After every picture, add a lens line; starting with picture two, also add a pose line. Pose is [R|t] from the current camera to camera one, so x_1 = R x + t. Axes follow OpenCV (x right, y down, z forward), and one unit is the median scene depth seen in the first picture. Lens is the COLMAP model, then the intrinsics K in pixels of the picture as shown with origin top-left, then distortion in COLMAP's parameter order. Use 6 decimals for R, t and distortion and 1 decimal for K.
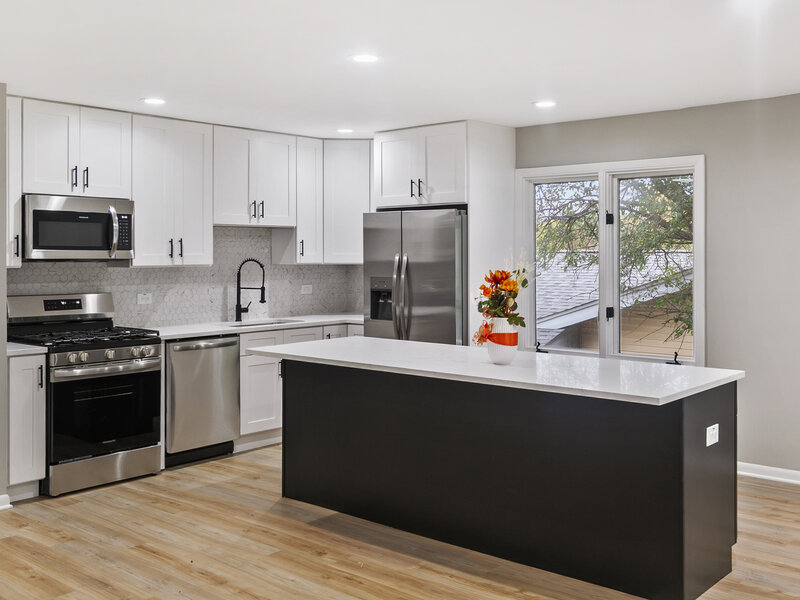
lens RADIAL K [[873.5, 0, 391.0], [0, 873.5, 267.1], [0, 0, 1]] dist [0.025835, 0.000000]
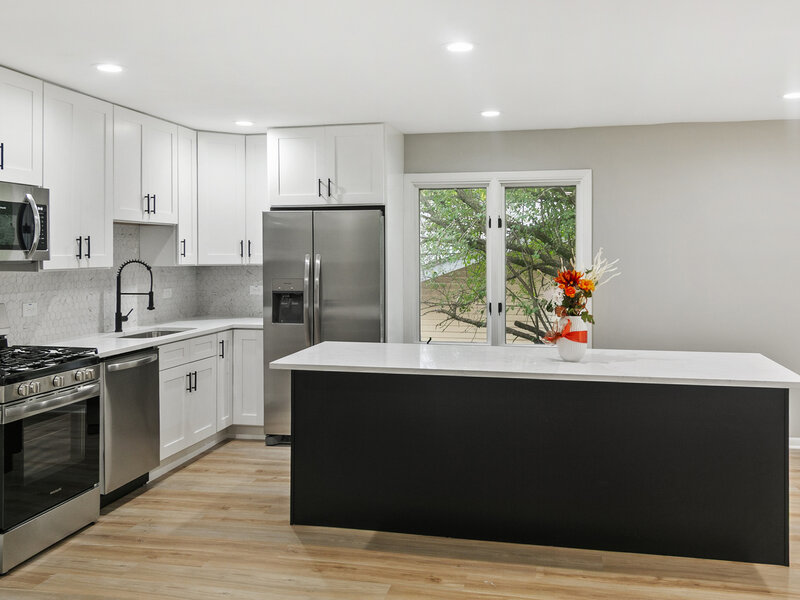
lens RADIAL K [[778.8, 0, 412.4], [0, 778.8, 269.7], [0, 0, 1]] dist [0.010393, 0.000000]
pose [[0.876955, -0.010033, 0.480467, -0.342899], [0.008168, 0.999949, 0.005972, -0.002754], [-0.480503, -0.001312, 0.876992, 0.204950]]
